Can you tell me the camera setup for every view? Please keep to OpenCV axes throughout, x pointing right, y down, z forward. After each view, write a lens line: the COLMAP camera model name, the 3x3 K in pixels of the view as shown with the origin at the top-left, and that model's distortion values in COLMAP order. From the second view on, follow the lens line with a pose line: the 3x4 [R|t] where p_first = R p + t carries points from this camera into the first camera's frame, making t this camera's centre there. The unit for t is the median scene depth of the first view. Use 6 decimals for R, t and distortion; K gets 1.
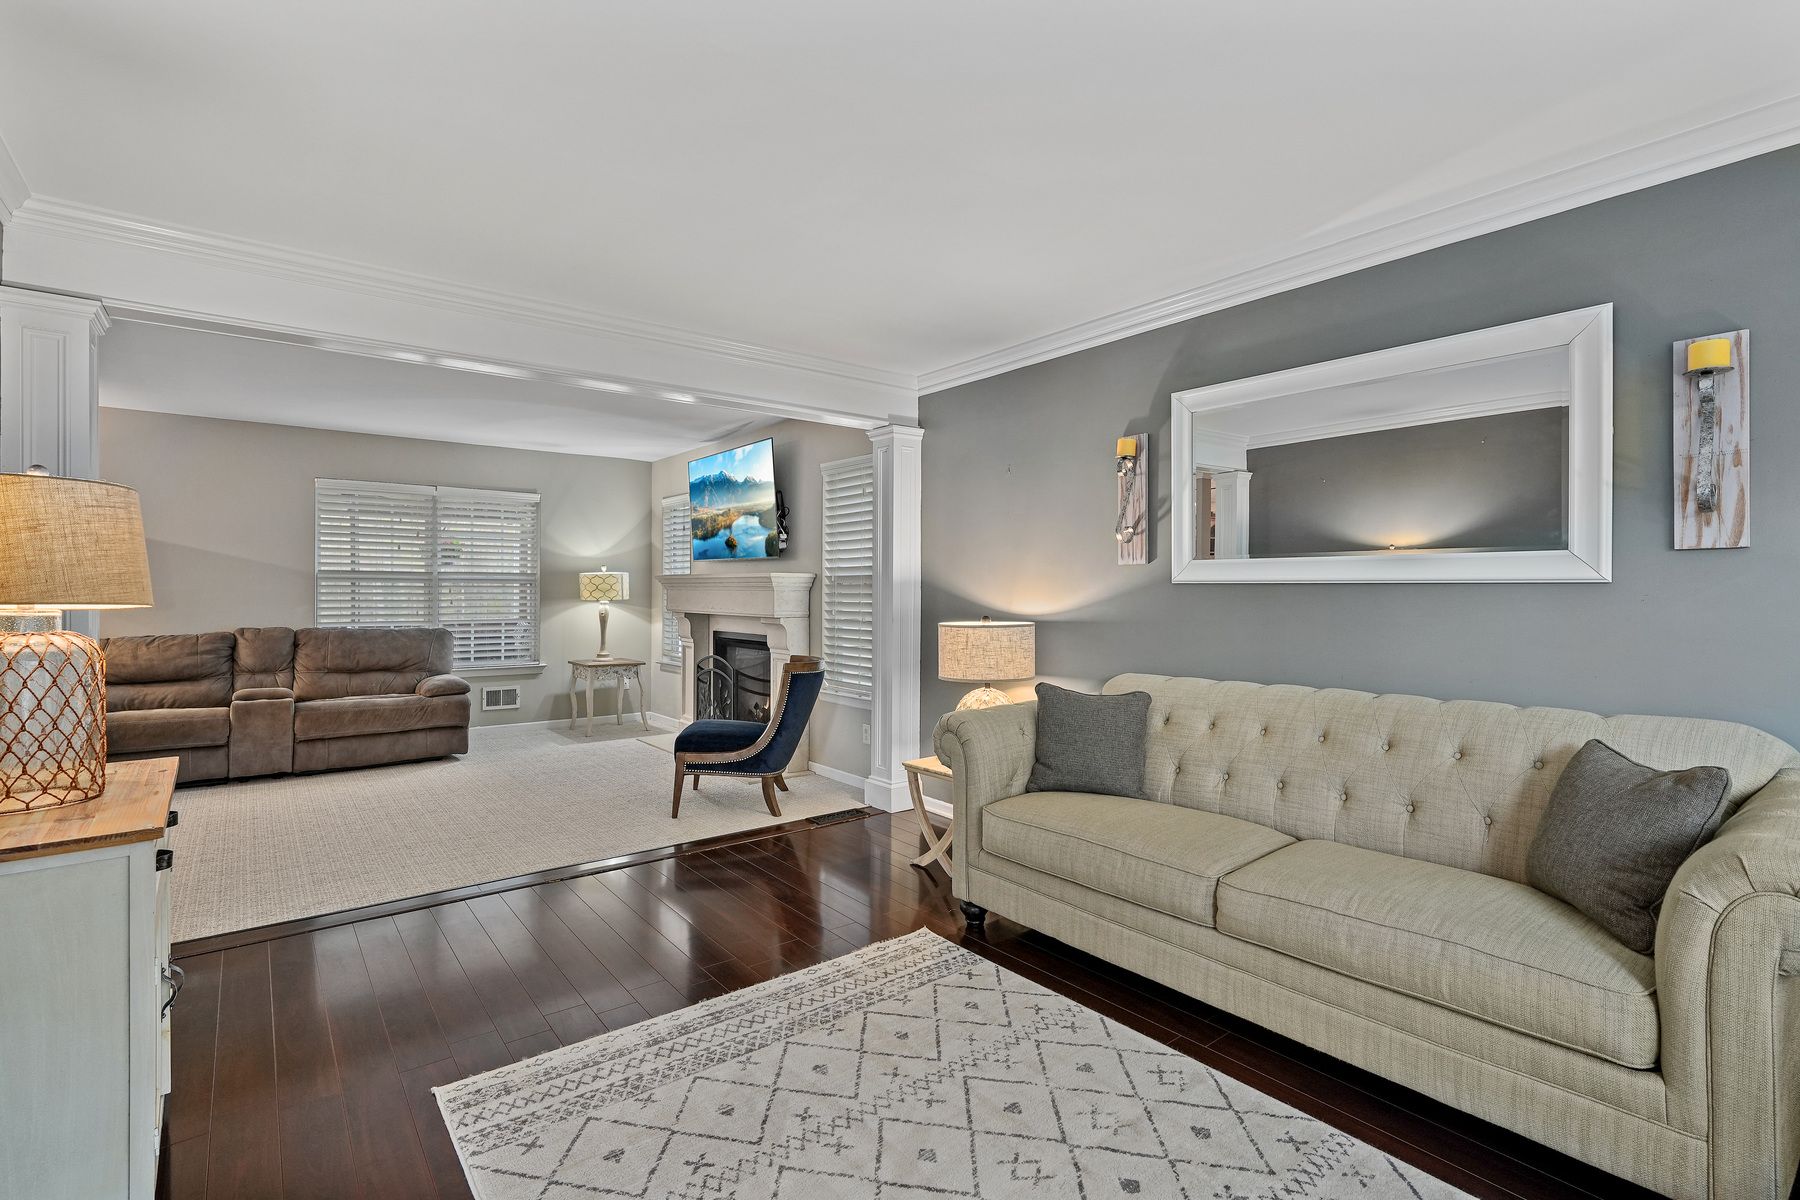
lens RADIAL K [[820.5, 0, 880.8], [0, 820.5, 594.9], [0, 0, 1]] dist [0.005691, 0.000265]
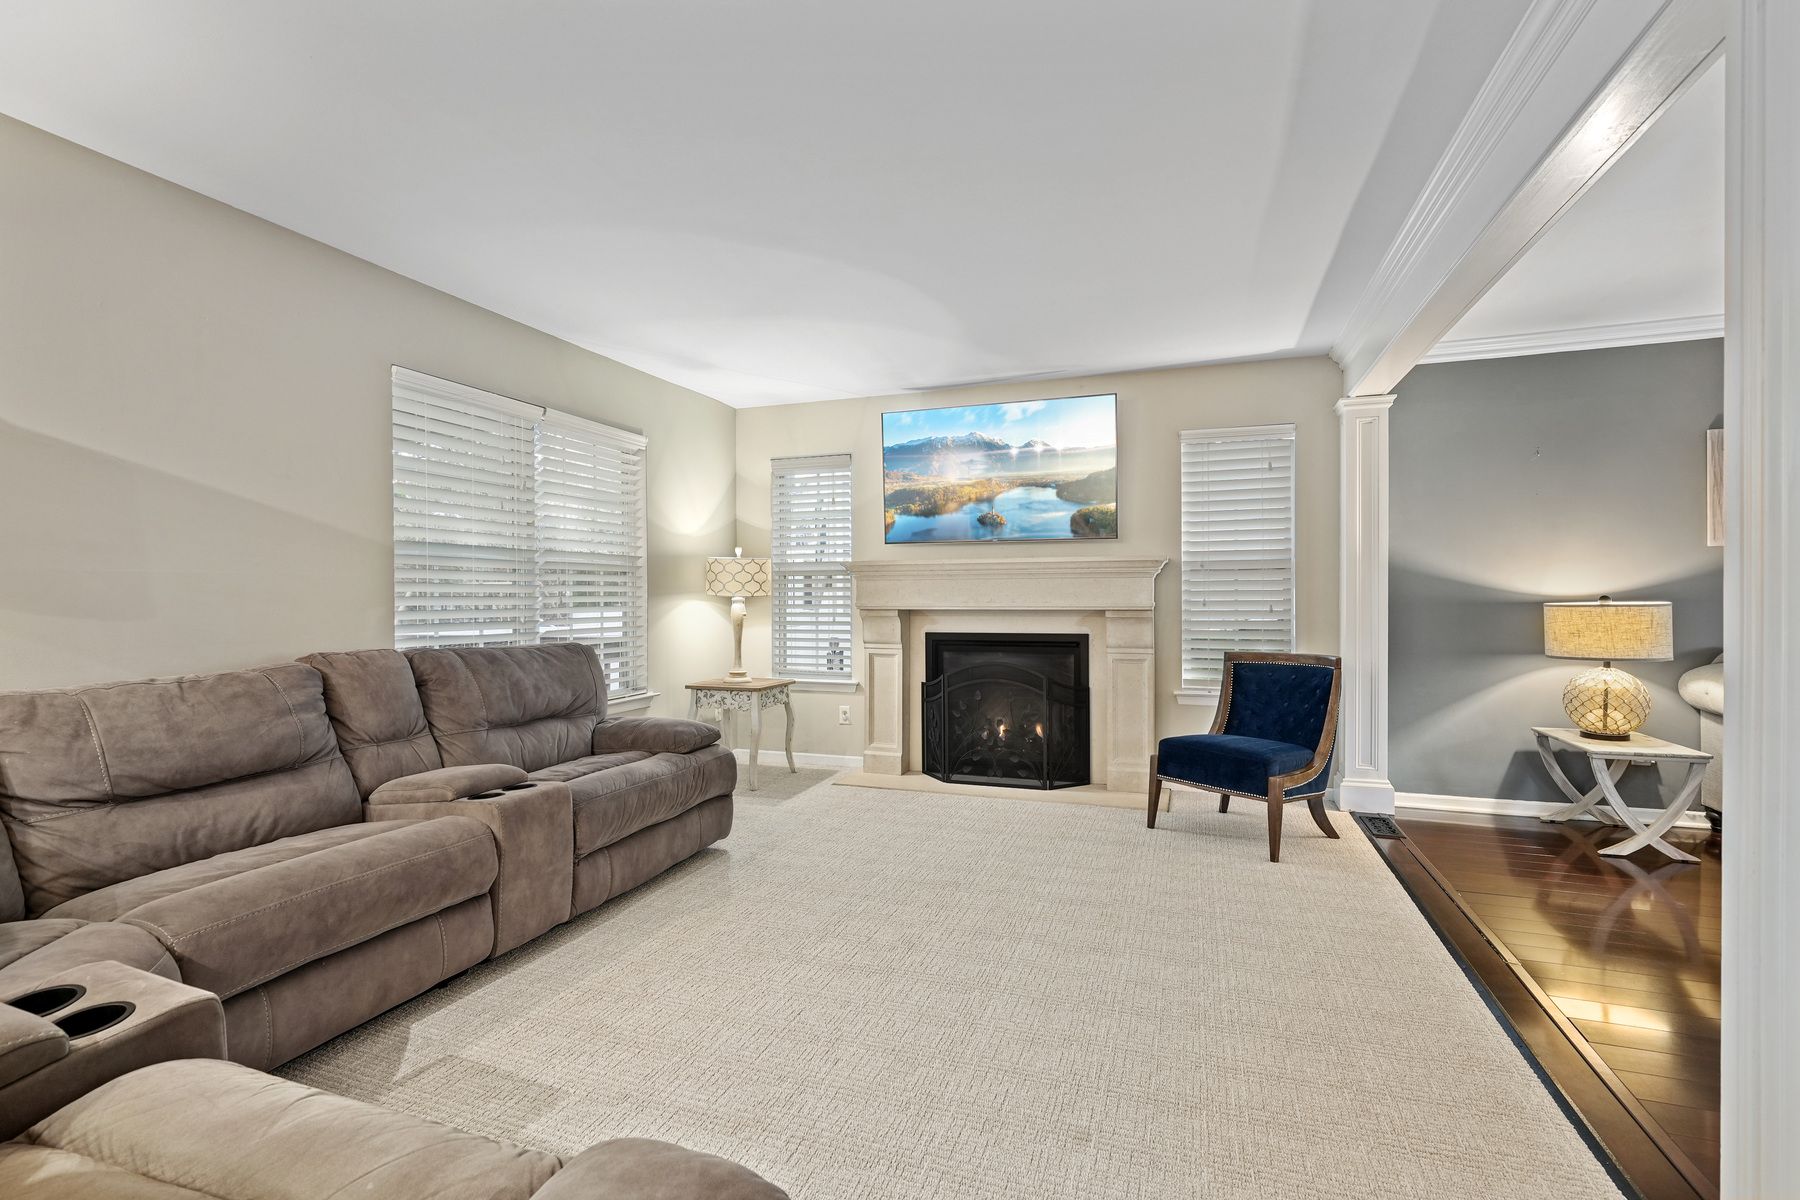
lens RADIAL K [[820.5, 0, 902.3], [0, 820.5, 602.9], [0, 0, 1]] dist [0.005691, 0.000265]
pose [[0.842264, -0.013838, 0.538888, -0.816825], [0.012945, 0.999901, 0.005443, 0.013248], [-0.538910, 0.002392, 0.842360, 0.446195]]
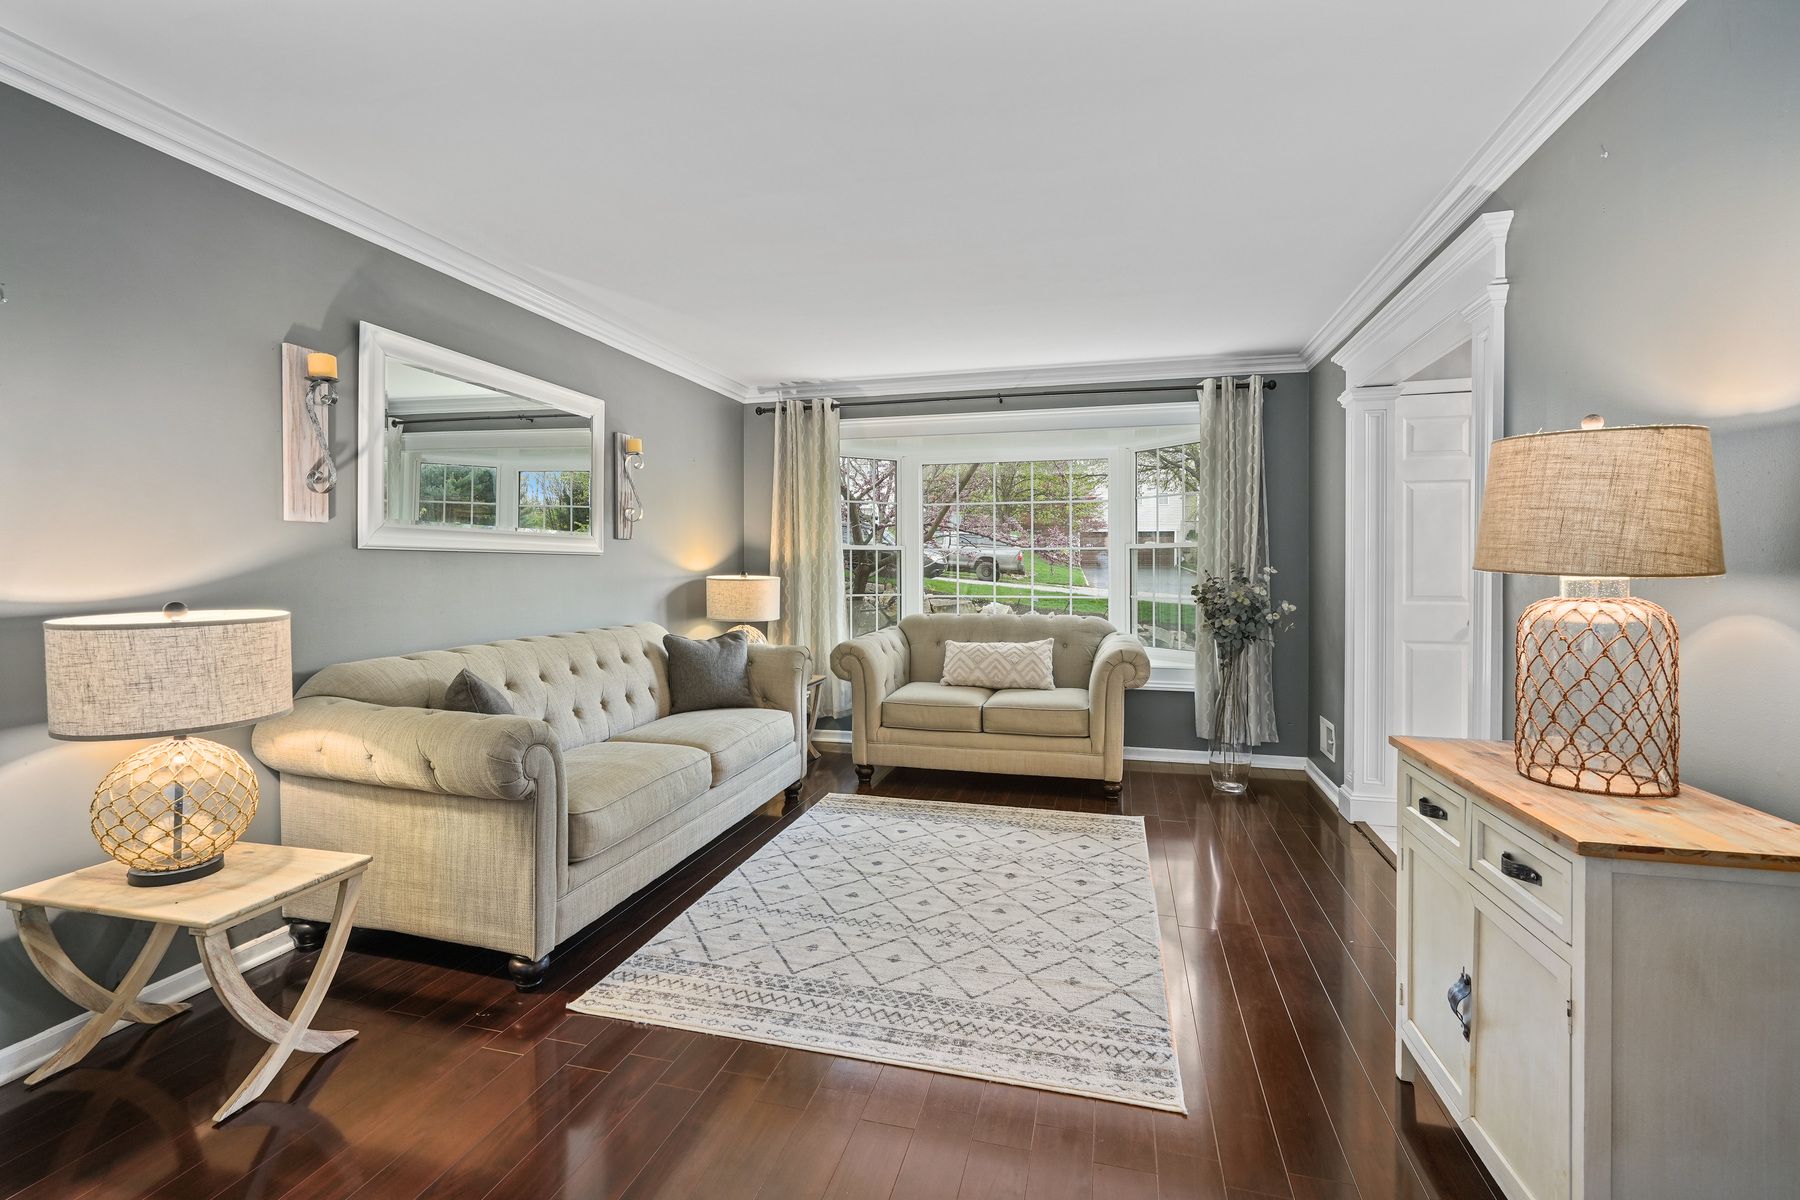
lens RADIAL K [[820.5, 0, 885.4], [0, 820.5, 577.7], [0, 0, 1]] dist [0.005691, 0.000265]
pose [[-0.597080, -0.017020, 0.802001, -0.406405], [-0.001050, 0.999791, 0.020436, -0.000698], [-0.802181, 0.011359, -0.596973, 0.687586]]
